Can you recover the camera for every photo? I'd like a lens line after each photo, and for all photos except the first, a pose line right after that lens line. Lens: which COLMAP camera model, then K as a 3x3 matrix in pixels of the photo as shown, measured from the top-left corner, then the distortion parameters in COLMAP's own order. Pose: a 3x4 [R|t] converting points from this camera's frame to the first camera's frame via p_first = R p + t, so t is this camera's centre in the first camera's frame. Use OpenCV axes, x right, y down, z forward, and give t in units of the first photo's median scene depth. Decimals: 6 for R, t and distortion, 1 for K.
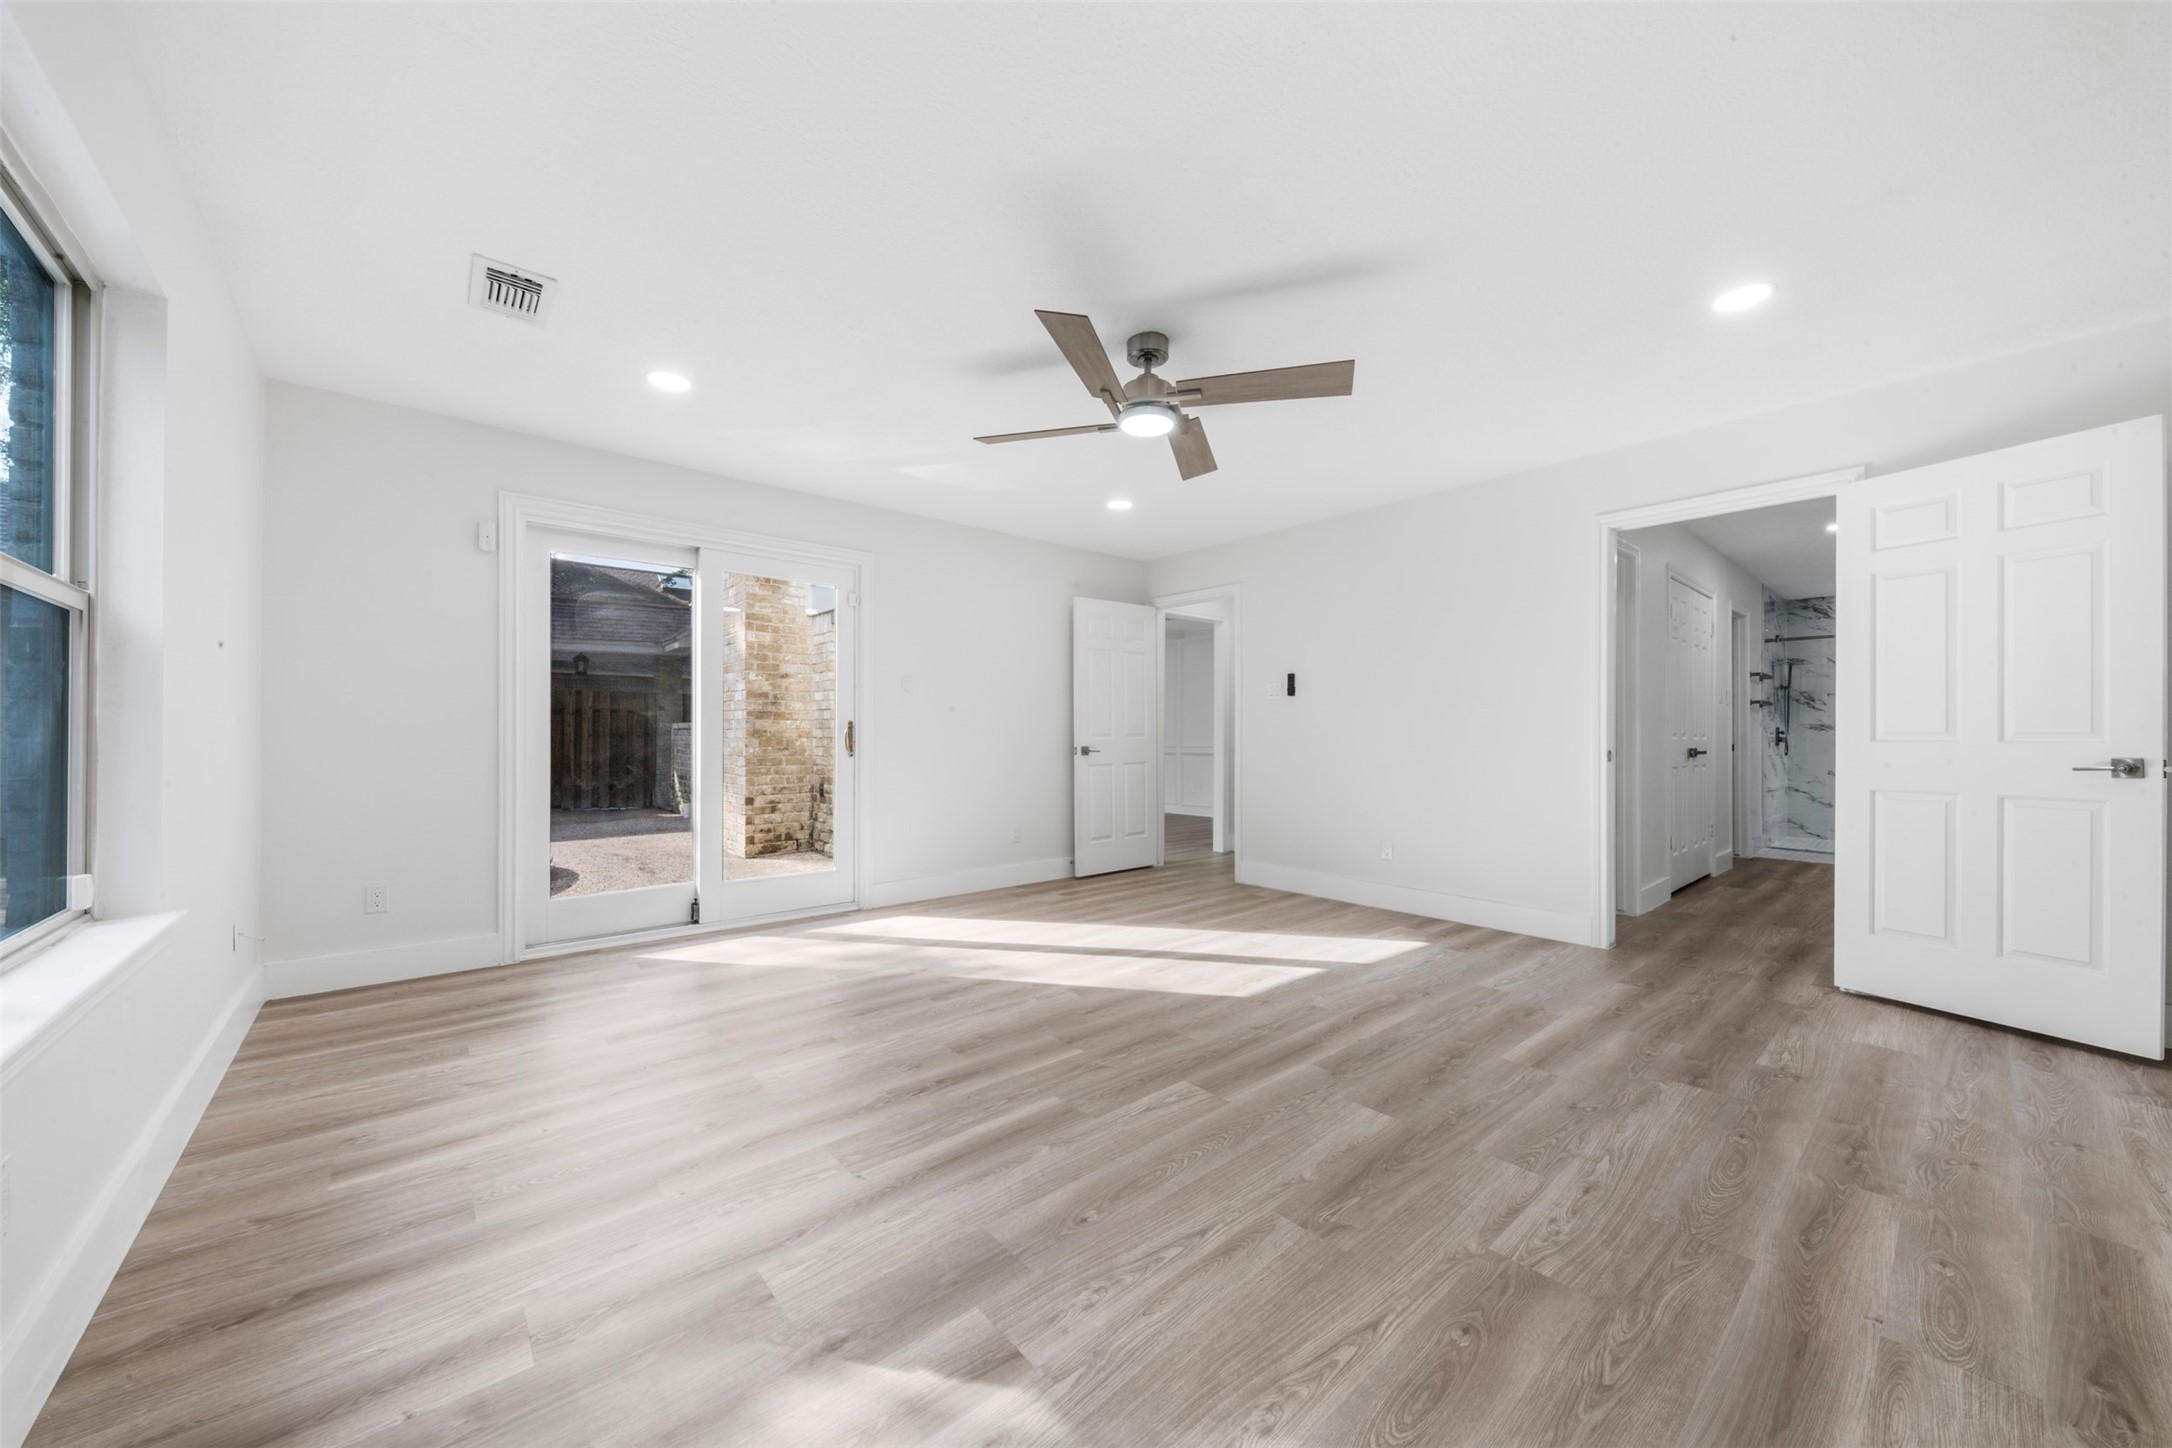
lens RADIAL K [[758.7, 0, 1092.4], [0, 758.7, 731.1], [0, 0, 1]] dist [-0.002019, -0.000783]
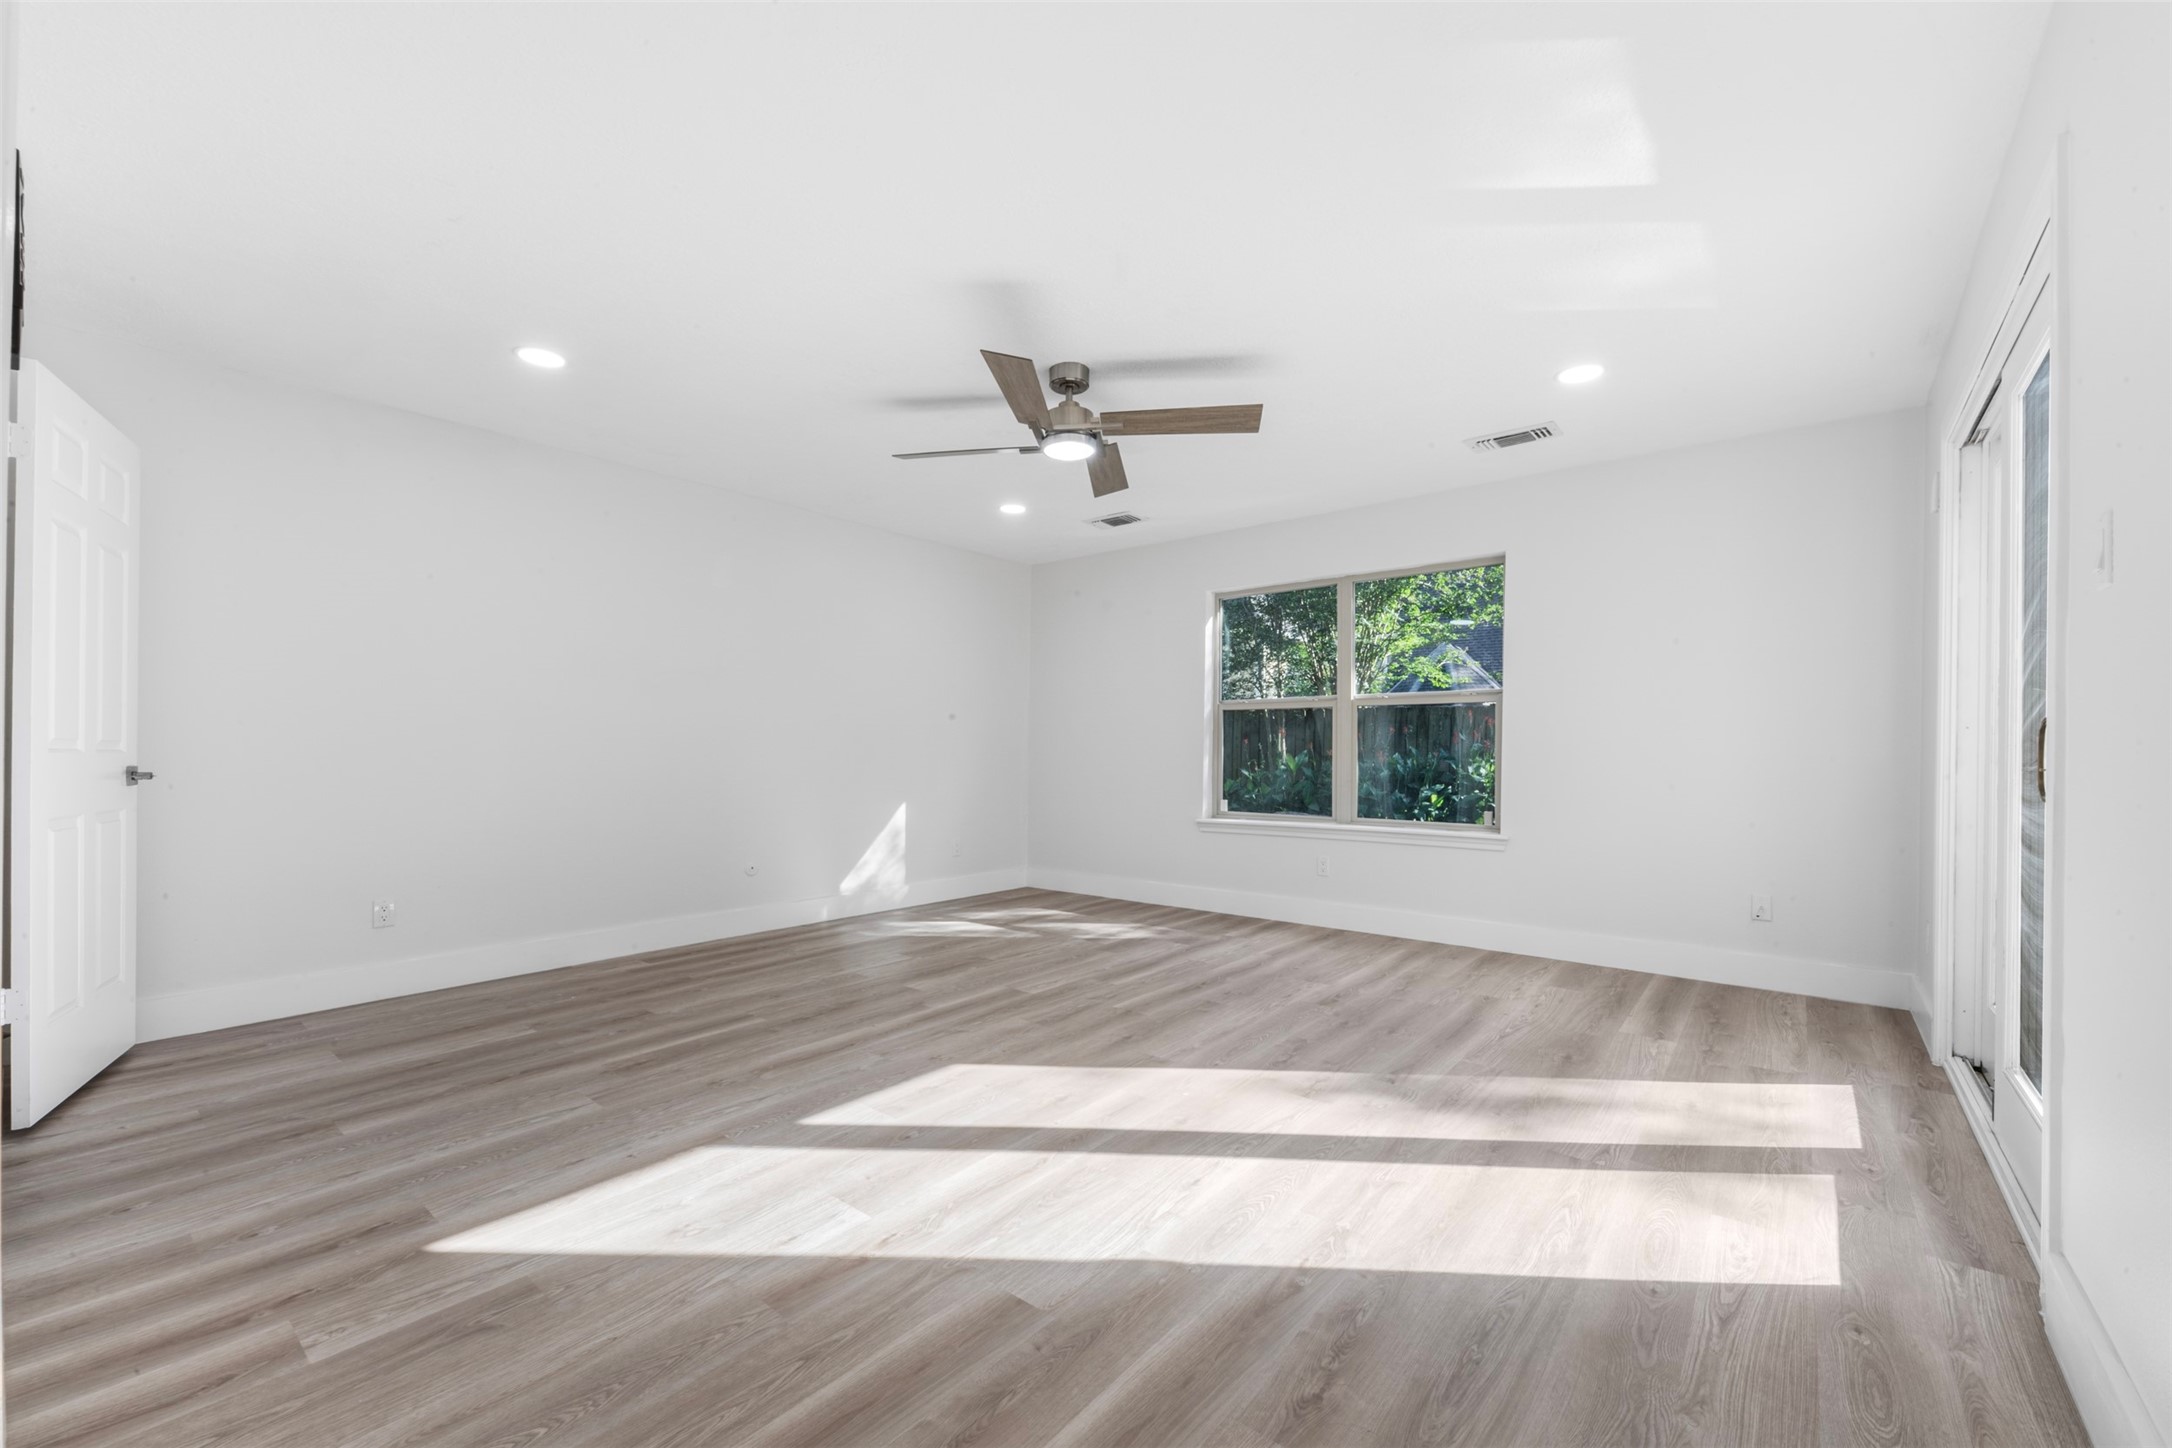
lens RADIAL K [[883.7, 0, 1087.7], [0, 883.7, 746.5], [0, 0, 1]] dist [-0.004055, 0.000123]
pose [[-0.986819, -0.006756, -0.161687, 0.229495], [-0.004389, 0.999878, -0.014995, 0.017763], [0.161768, -0.014087, -0.986728, 2.100119]]
